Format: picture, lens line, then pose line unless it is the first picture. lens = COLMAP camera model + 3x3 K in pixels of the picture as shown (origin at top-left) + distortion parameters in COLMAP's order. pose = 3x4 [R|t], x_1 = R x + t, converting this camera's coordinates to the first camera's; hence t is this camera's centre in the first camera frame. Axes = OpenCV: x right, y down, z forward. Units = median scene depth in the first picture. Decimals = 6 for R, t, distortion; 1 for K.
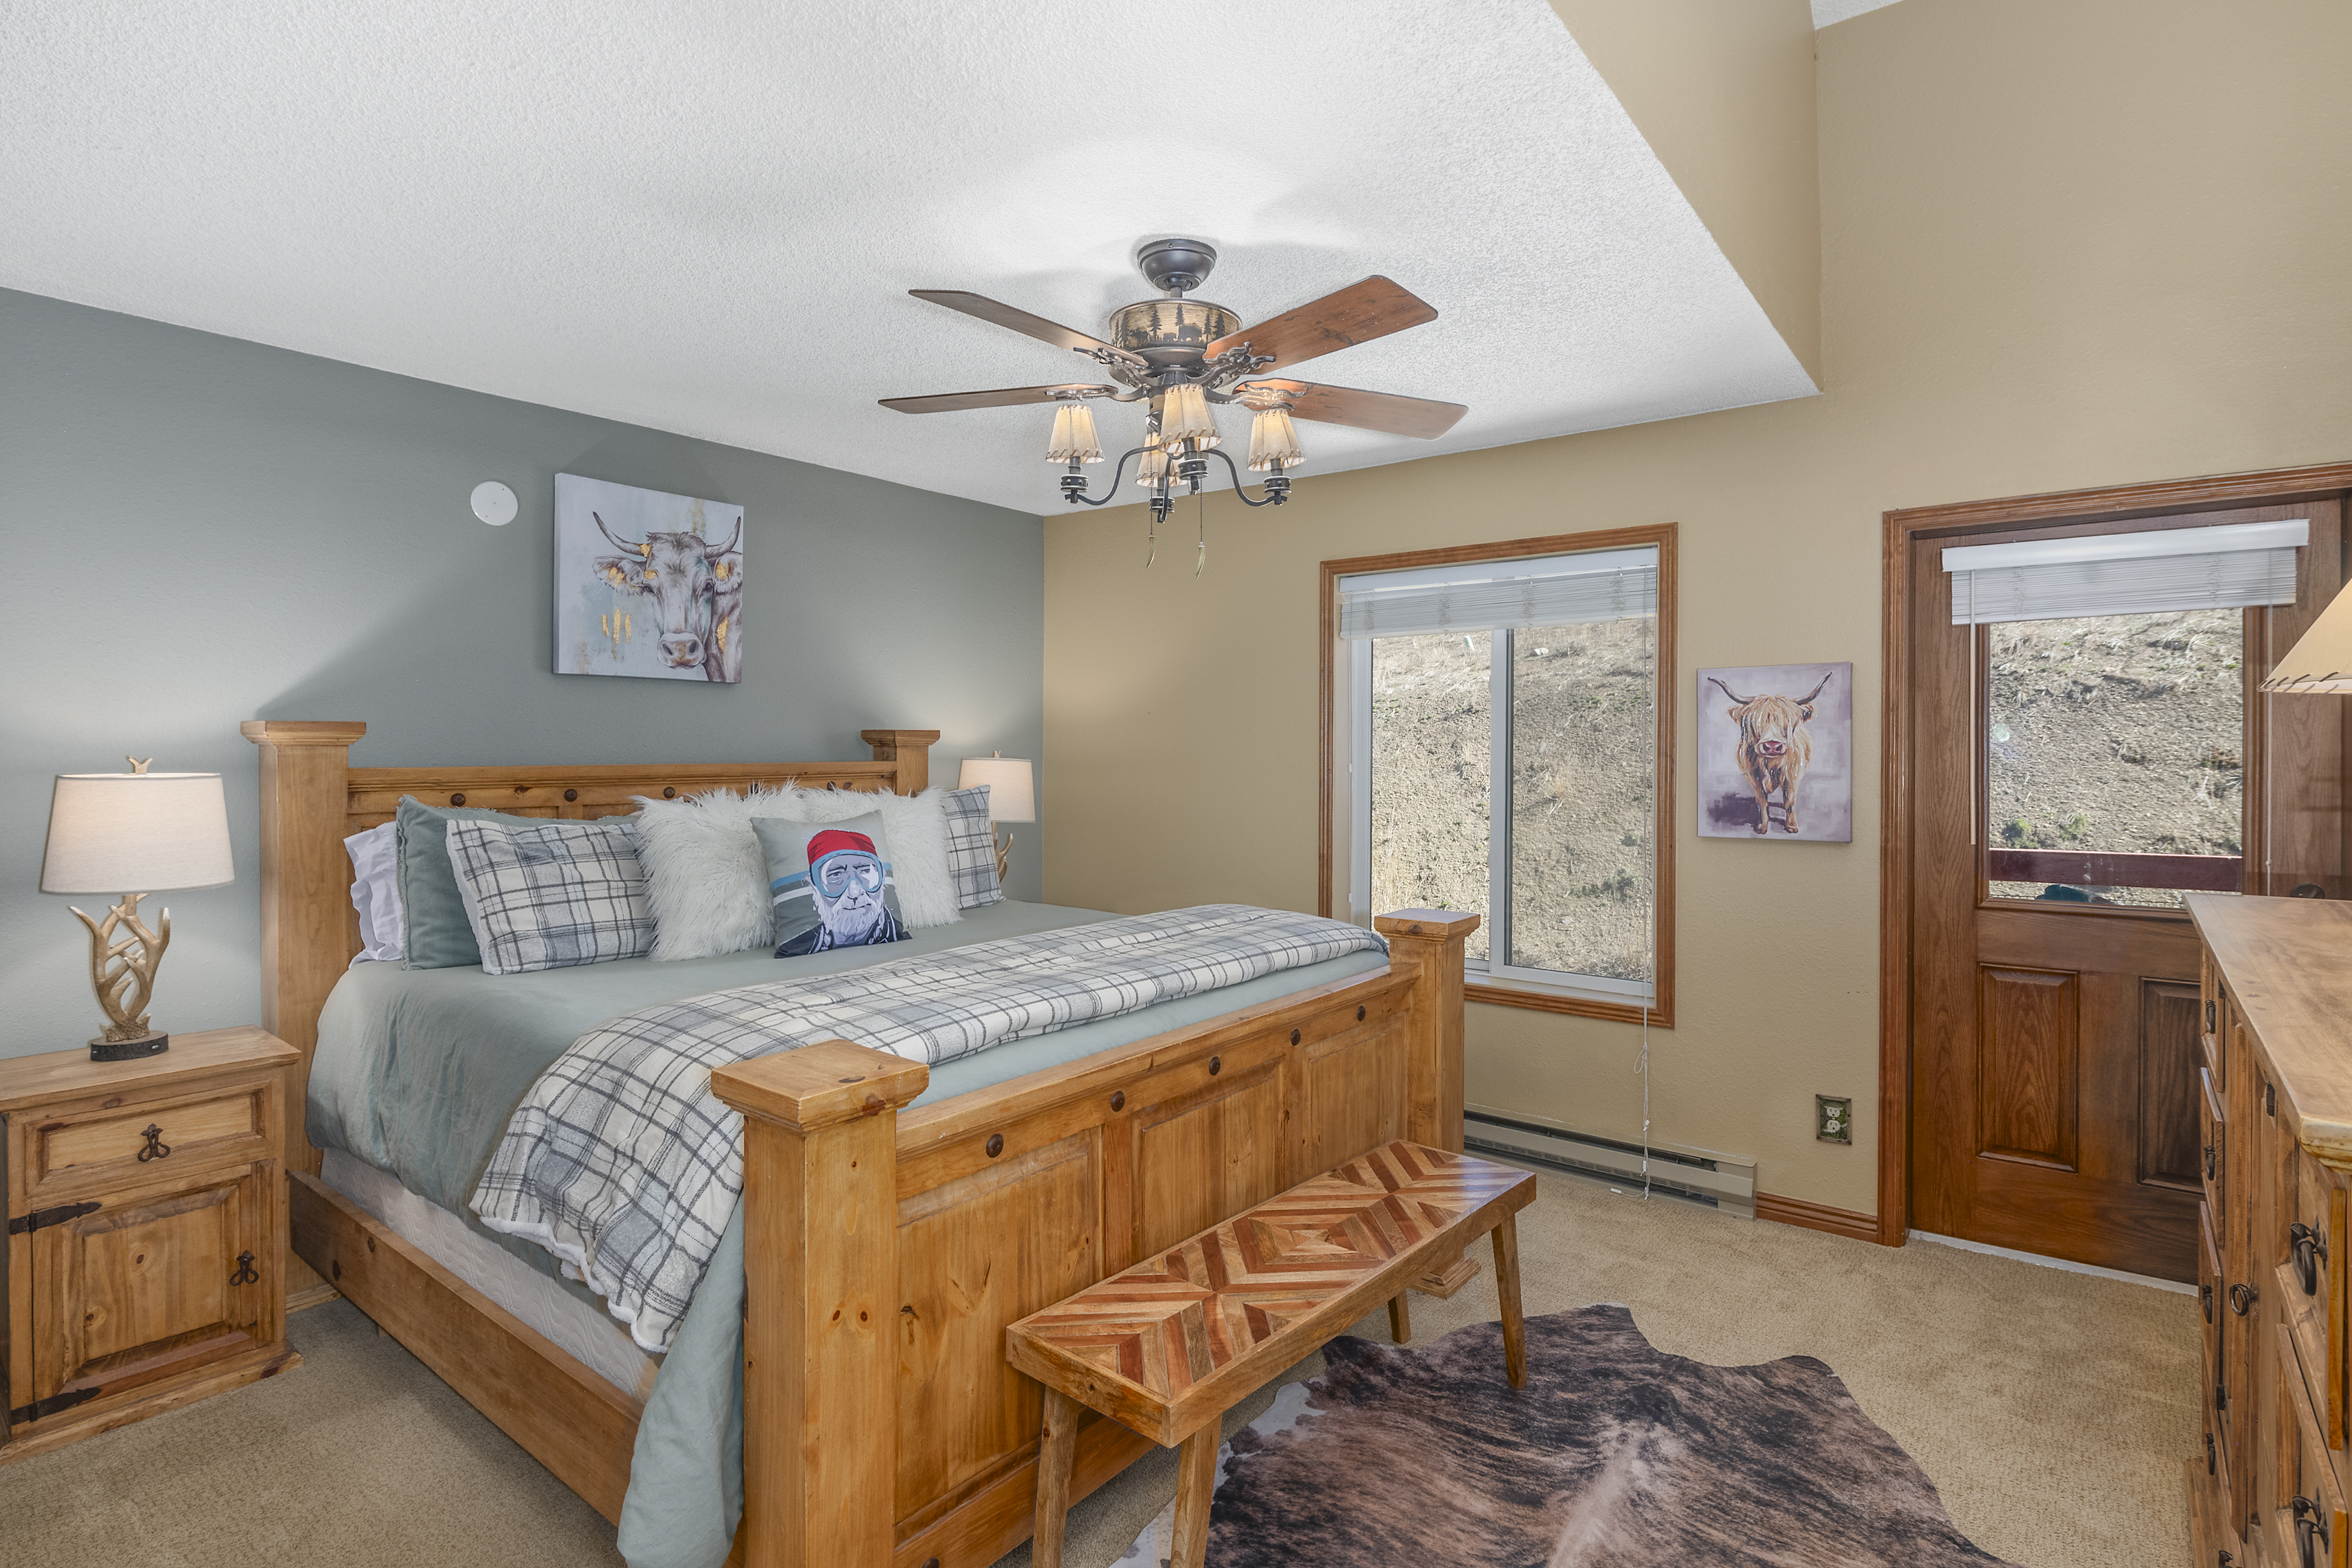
lens RADIAL K [[1159.9, 0, 1200.3], [0, 1159.9, 743.6], [0, 0, 1]] dist [0.005931, 0.001499]
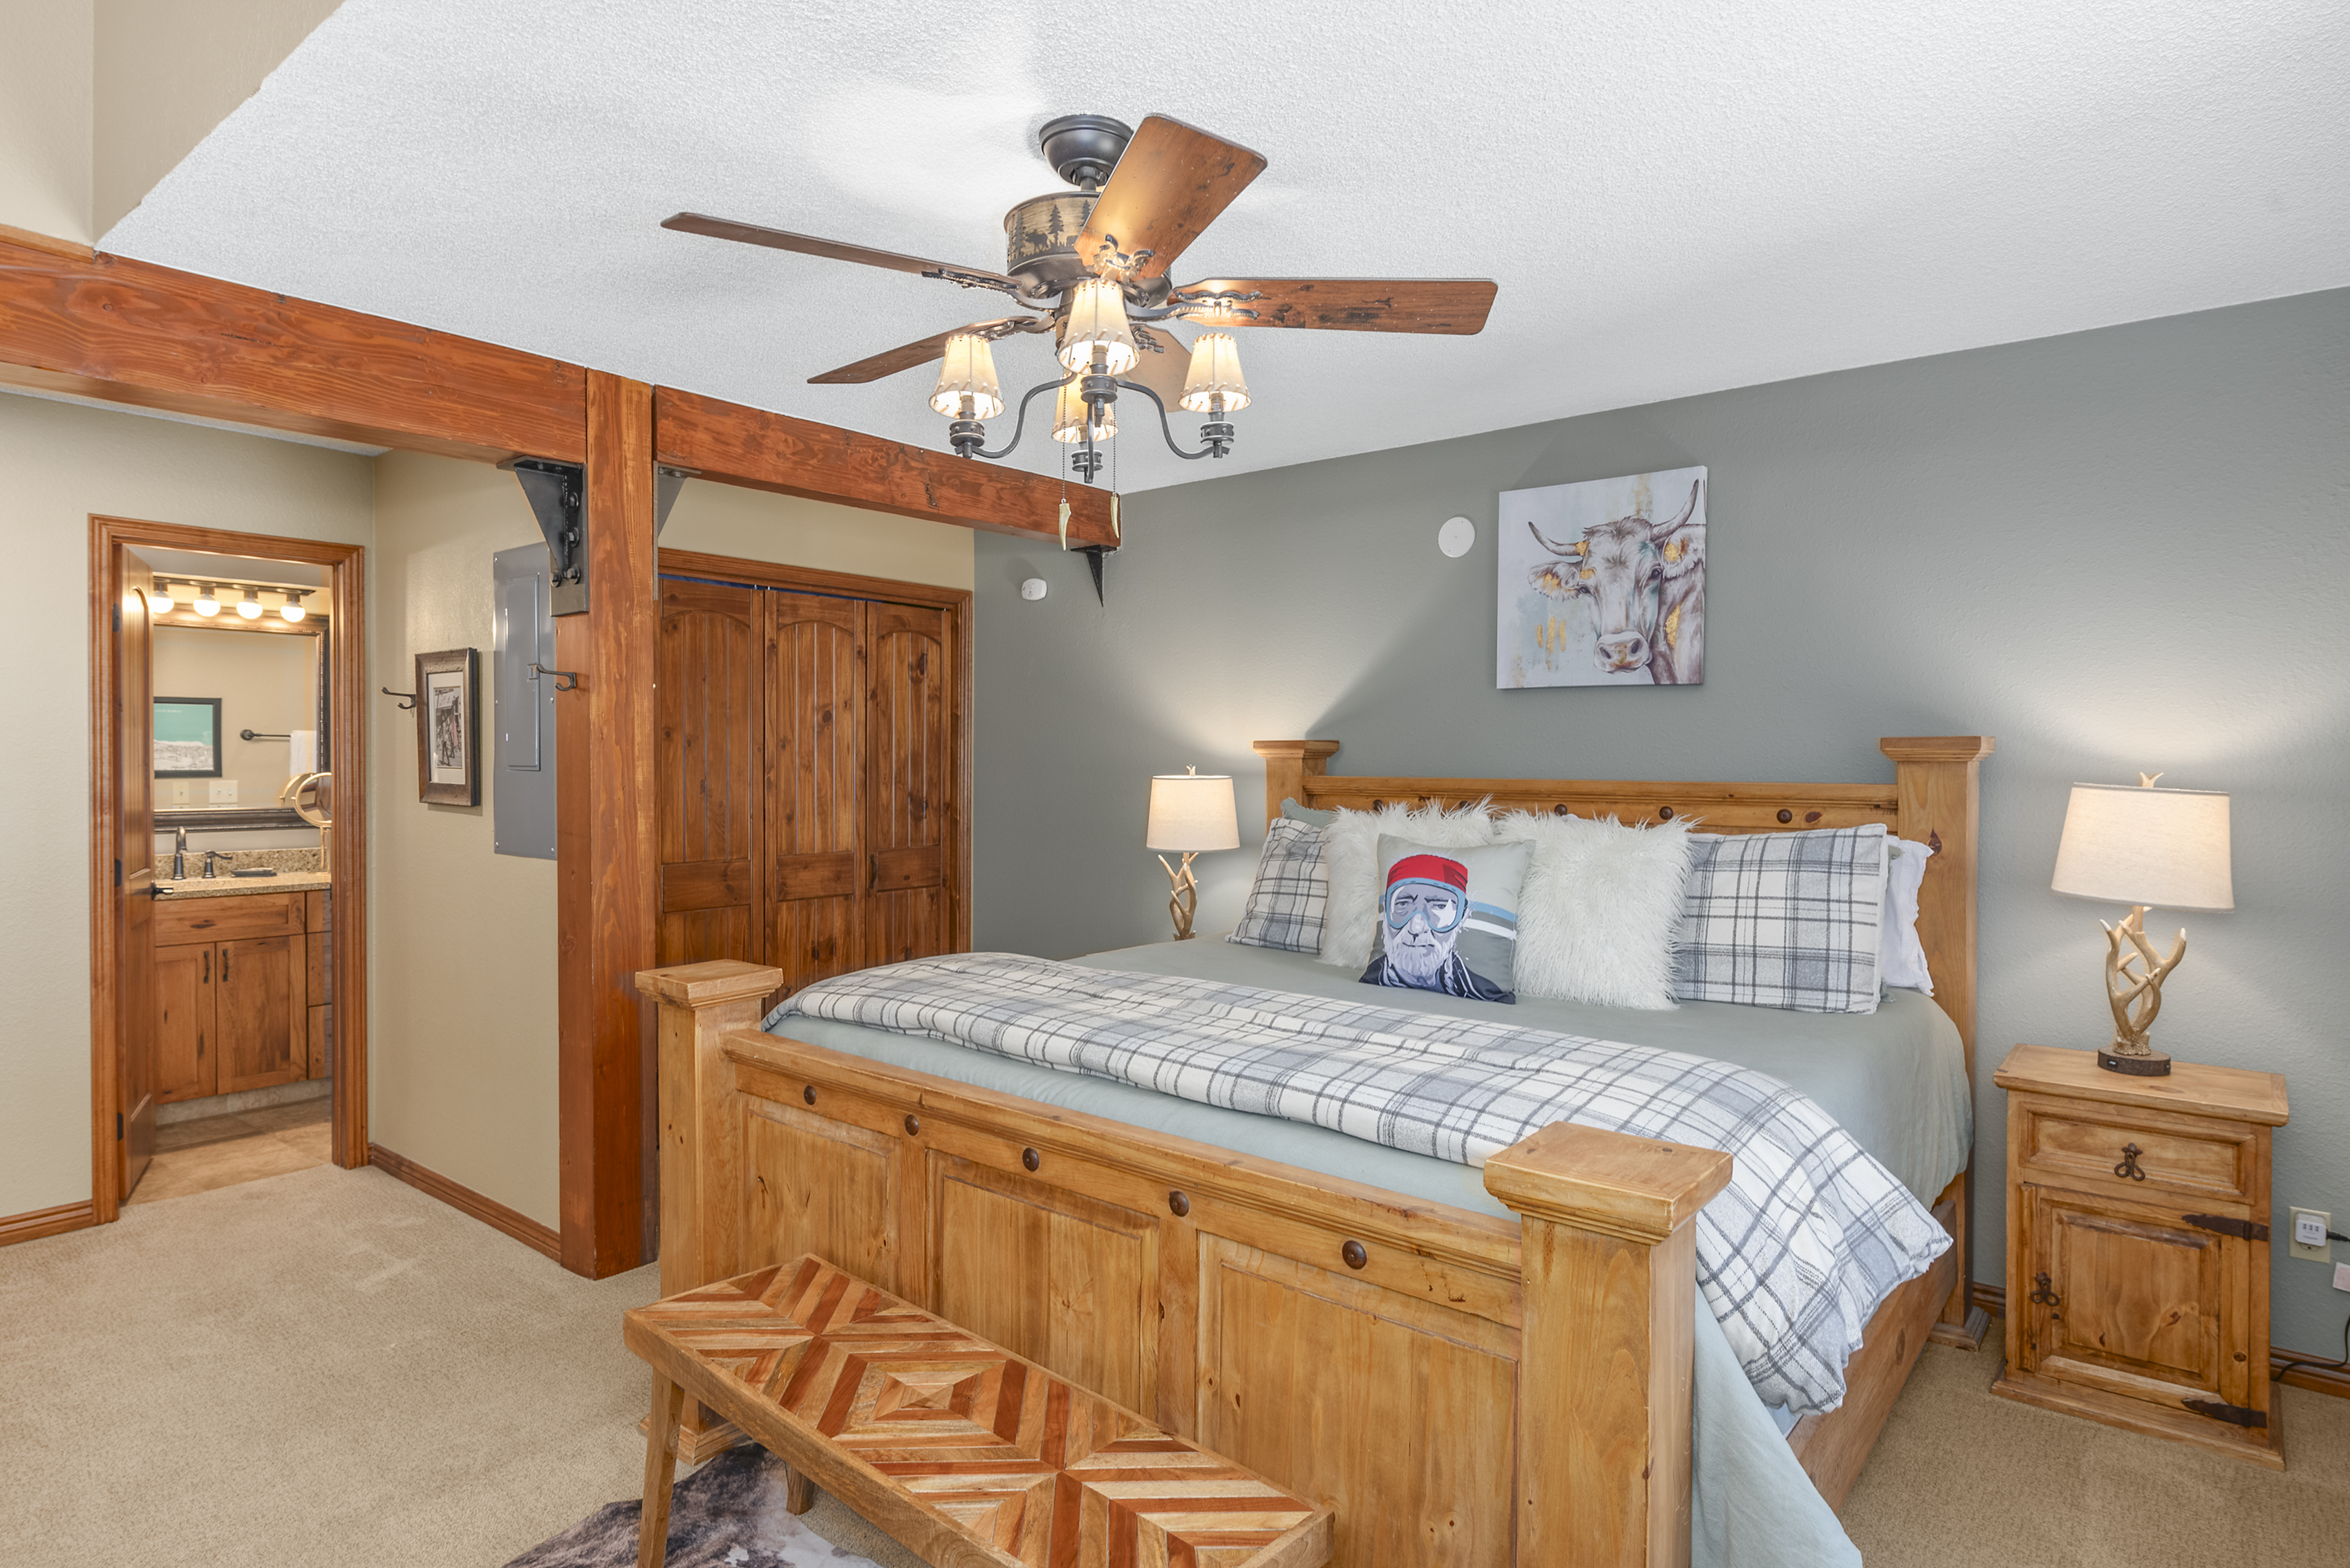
lens RADIAL K [[1283.8, 0, 1177.0], [0, 1283.8, 778.6], [0, 0, 1]] dist [-0.008989, -0.002149]
pose [[-0.034668, 0.018281, -0.999232, 0.557376], [-0.000553, 0.999832, 0.018311, -0.001256], [0.999399, 0.001187, -0.034652, 0.708435]]
